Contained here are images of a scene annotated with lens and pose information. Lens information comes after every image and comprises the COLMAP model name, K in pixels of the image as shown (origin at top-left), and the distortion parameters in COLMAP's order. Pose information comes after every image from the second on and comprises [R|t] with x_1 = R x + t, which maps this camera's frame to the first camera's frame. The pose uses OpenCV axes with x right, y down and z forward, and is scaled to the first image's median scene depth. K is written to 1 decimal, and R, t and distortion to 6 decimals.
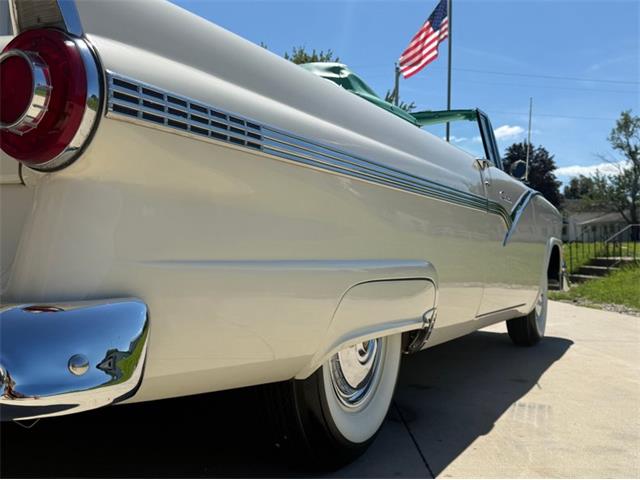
lens RADIAL K [[637.1, 0, 317.6], [0, 637.1, 244.6], [0, 0, 1]] dist [0.171484, -0.376567]
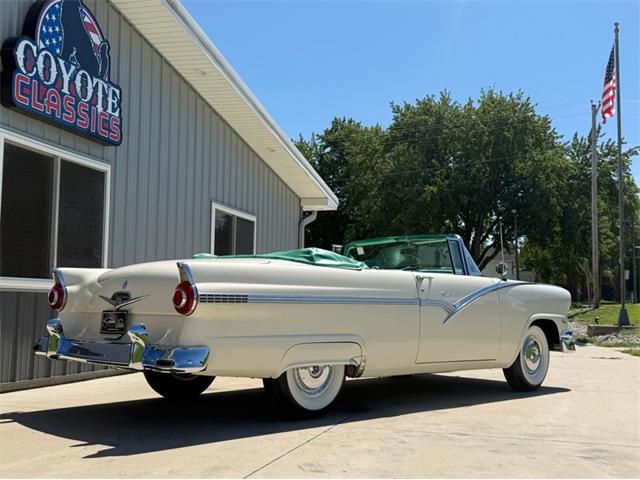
lens RADIAL K [[705.7, 0, 319.1], [0, 705.7, 243.2], [0, 0, 1]] dist [0.225750, -0.555598]
pose [[0.958055, -0.027757, -0.285236, 0.022693], [0.005741, 0.996958, -0.077732, -0.002856], [0.286526, 0.072834, 0.955300, -0.041691]]
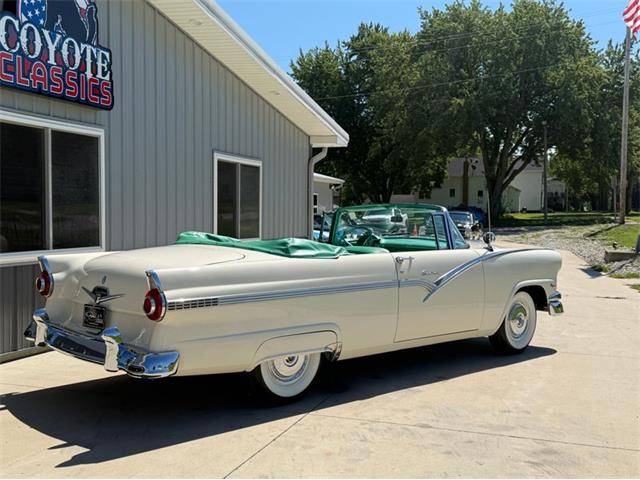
lens RADIAL K [[707.0, 0, 323.7], [0, 707.0, 240.7], [0, 0, 1]] dist [0.192065, -0.434173]
pose [[0.947289, 0.005919, -0.320325, 0.028547], [0.010112, 0.998779, 0.048359, -0.011481], [0.320220, -0.049049, 0.946073, -0.041211]]
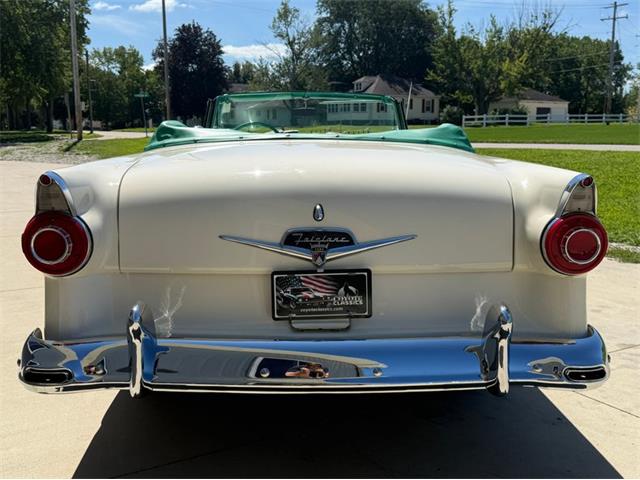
lens RADIAL K [[637.1, 0, 317.6], [0, 637.1, 244.6], [0, 0, 1]] dist [0.171484, -0.376567]
pose [[0.872168, -0.095955, 0.479703, -0.029134], [0.006215, 0.982669, 0.185264, -0.008265], [-0.489167, -0.158600, 0.857649, -0.005865]]
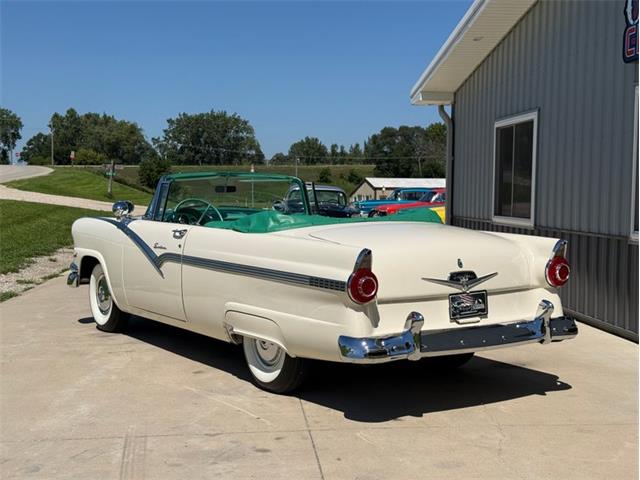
lens RADIAL K [[879.7, 0, 316.5], [0, 879.7, 252.8], [0, 0, 1]] dist [0.115926, -0.029802]
pose [[-0.995711, -0.014526, -0.091368, 0.010686], [-0.019255, 0.998508, 0.051091, -0.008046], [0.090489, 0.052631, -0.994506, 0.139961]]
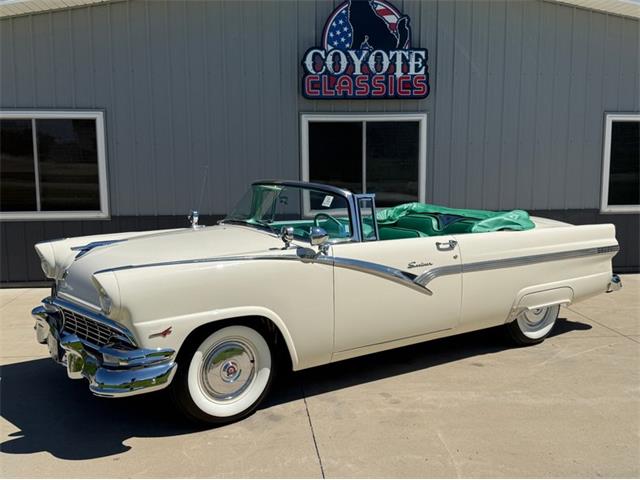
lens RADIAL K [[637.0, 0, 321.5], [0, 637.0, 248.4], [0, 0, 1]] dist [0.174751, -0.376963]
pose [[0.104117, 0.118475, -0.987483, 0.085086], [0.024978, 0.992255, 0.121681, -0.013445], [0.994251, -0.037334, 0.100351, 0.020336]]
